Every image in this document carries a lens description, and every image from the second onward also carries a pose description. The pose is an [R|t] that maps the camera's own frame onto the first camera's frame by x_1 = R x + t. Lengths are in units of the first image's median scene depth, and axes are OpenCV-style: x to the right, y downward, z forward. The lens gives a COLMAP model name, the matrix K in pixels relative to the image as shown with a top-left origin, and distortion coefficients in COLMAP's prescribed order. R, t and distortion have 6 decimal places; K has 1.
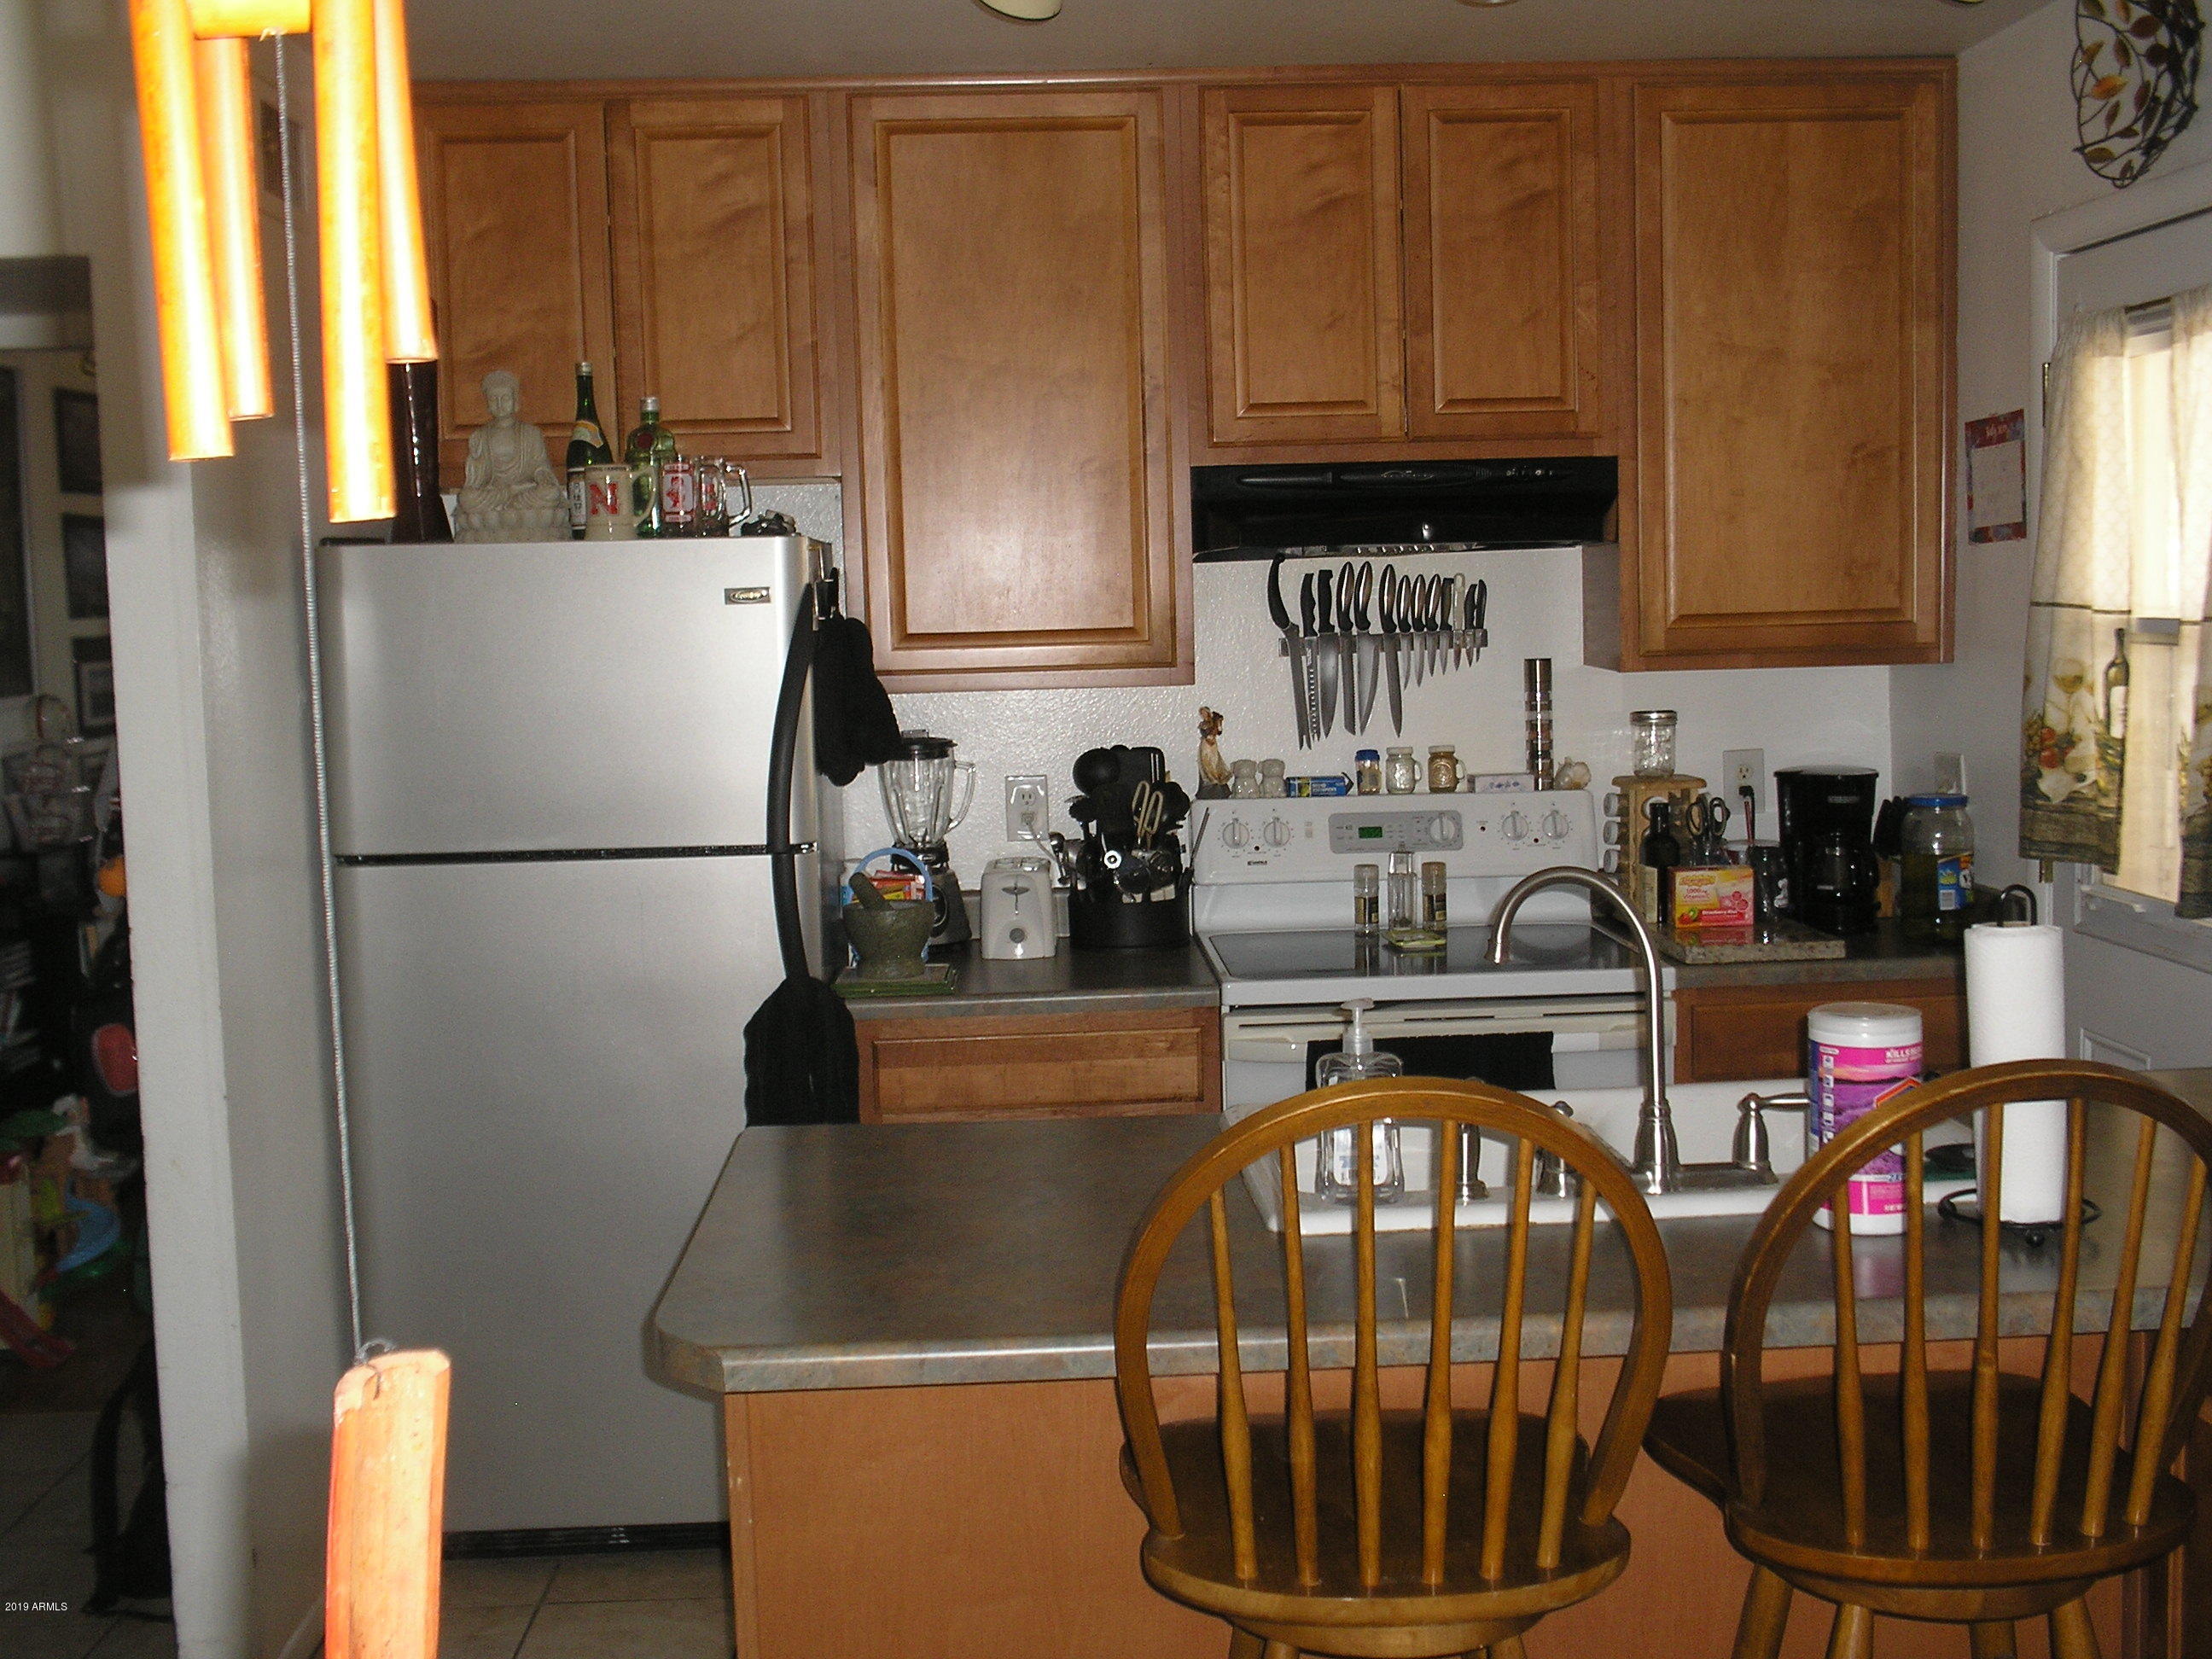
lens RADIAL K [[2374.3, 0, 1106.0], [0, 2374.3, 829.5], [0, 0, 1]] dist [-0.036250, -0.009858]
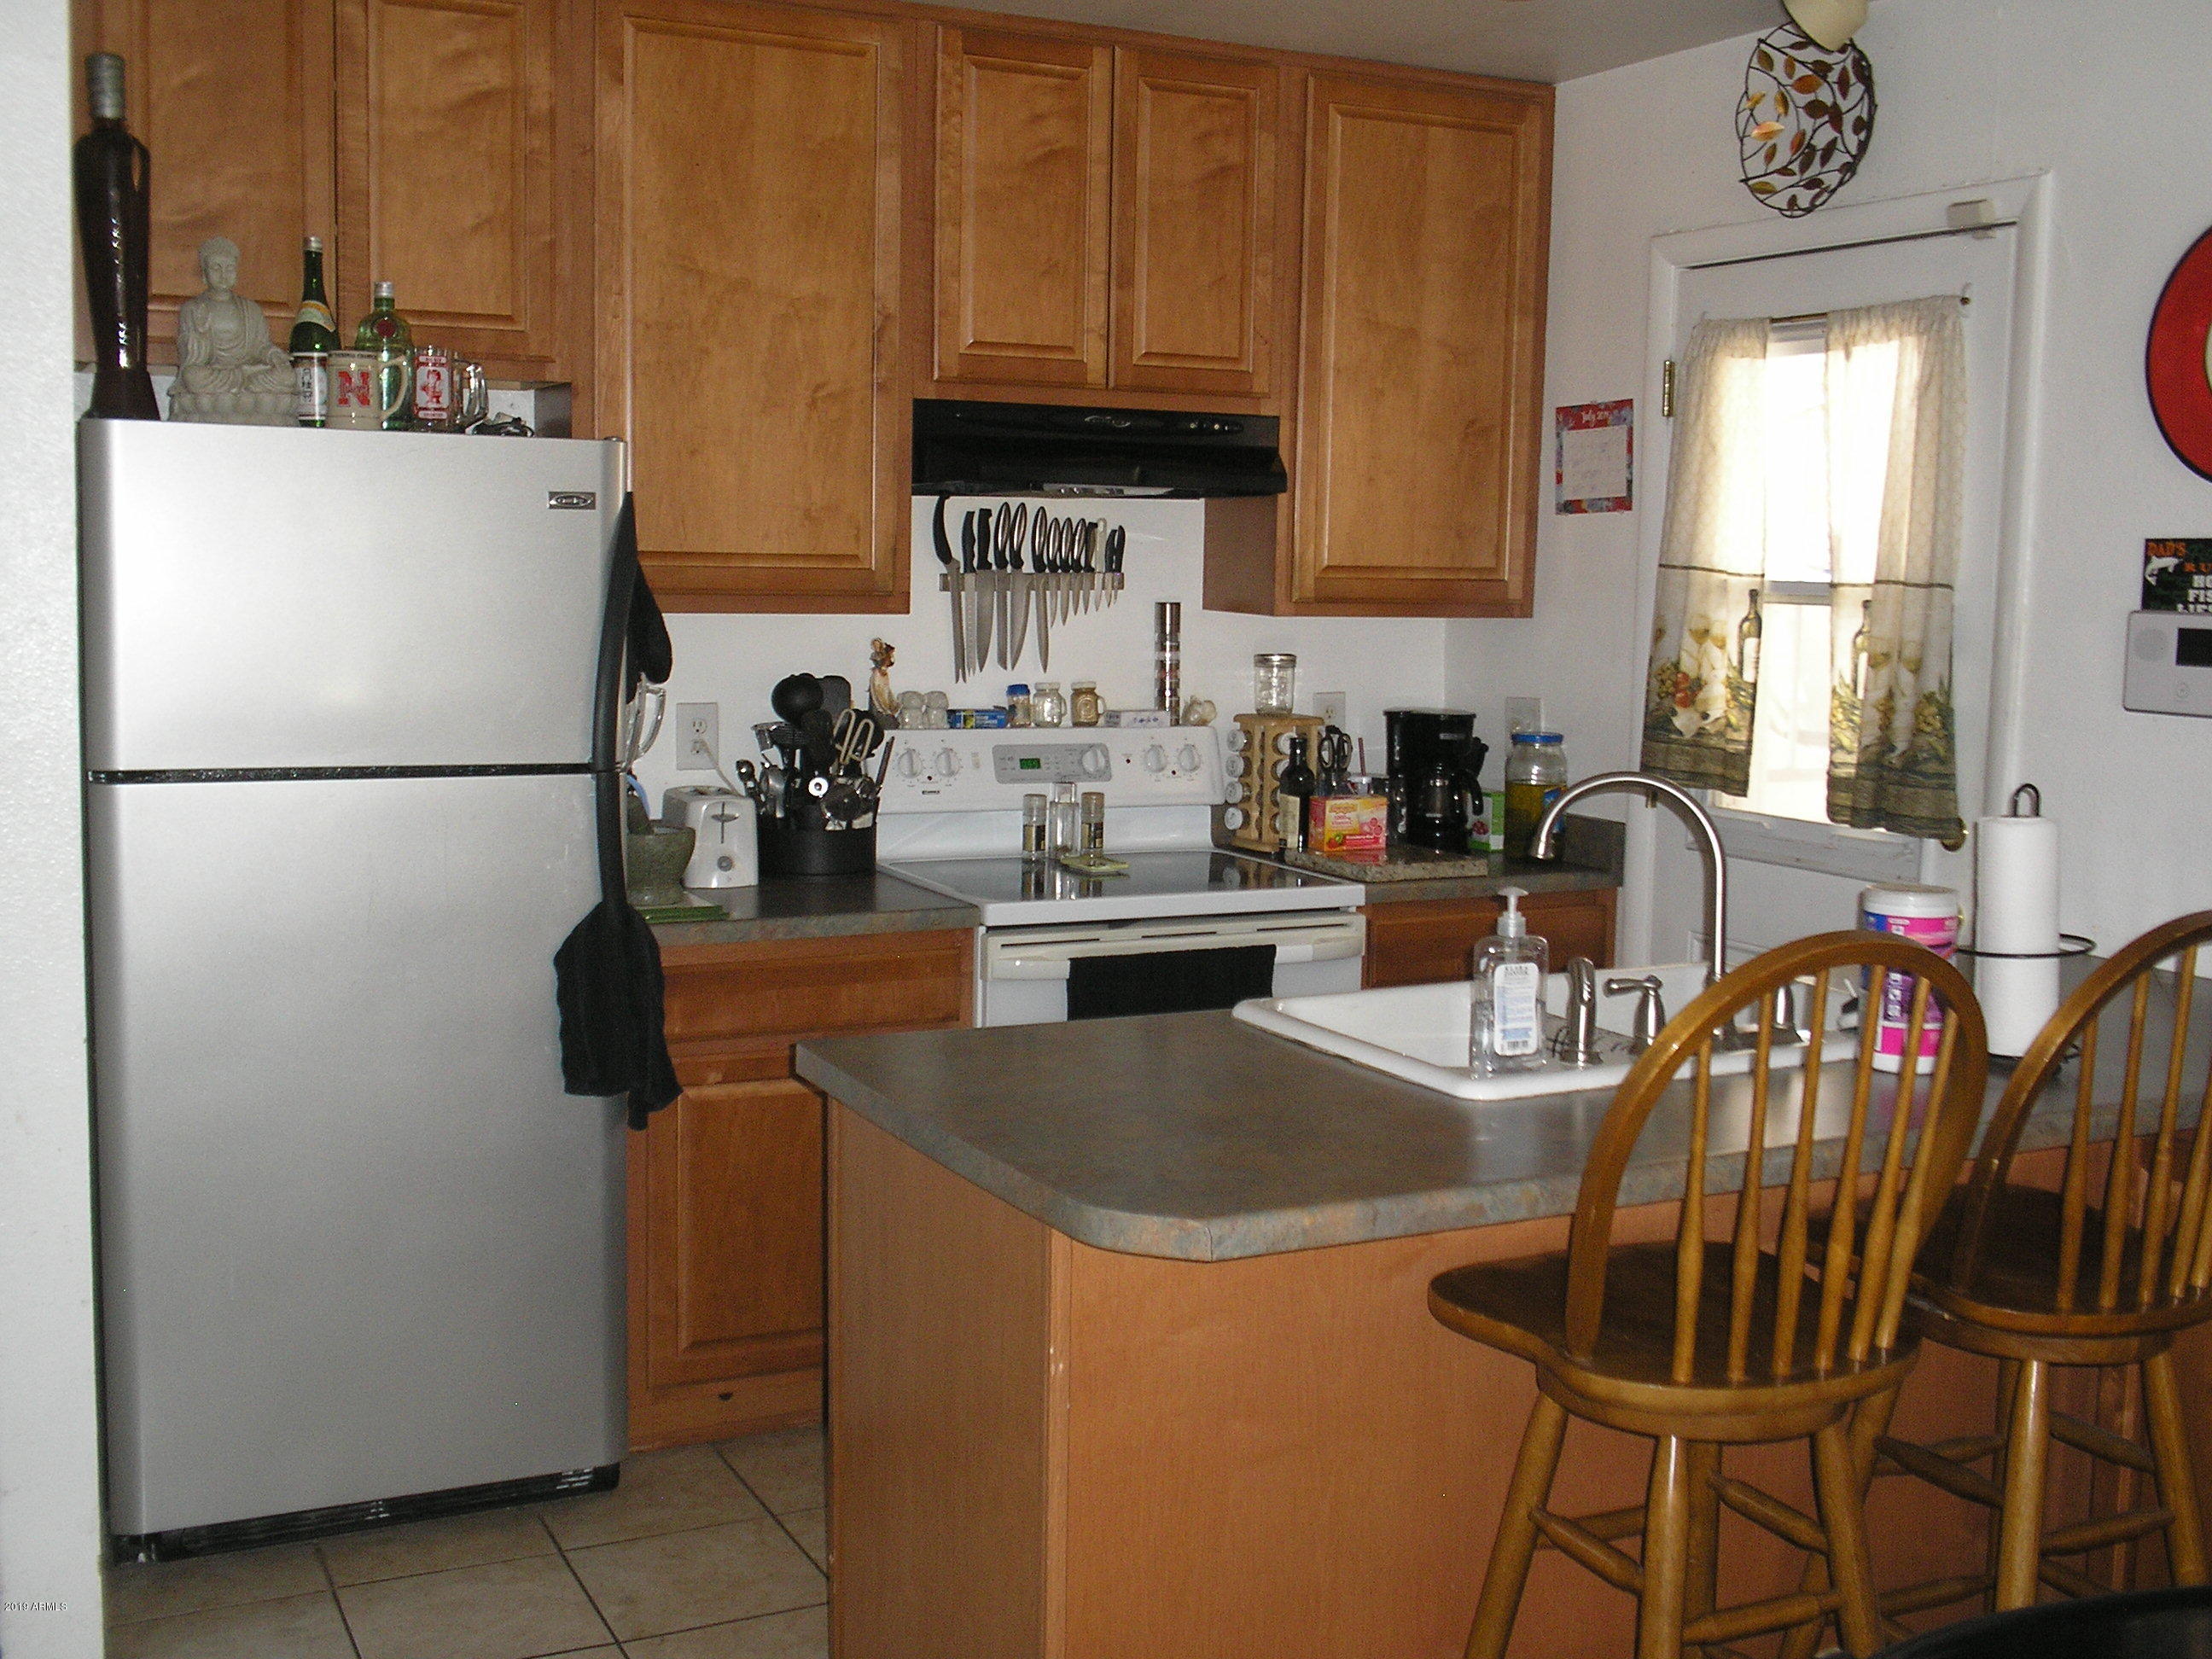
lens RADIAL K [[2366.9, 0, 1118.5], [0, 2366.9, 824.0], [0, 0, 1]] dist [-0.055669, 0.039022]
pose [[0.912770, -0.001629, 0.408470, -0.297797], [-0.002451, 0.999952, 0.009467, 0.019137], [-0.408466, -0.009642, 0.912722, 0.041816]]
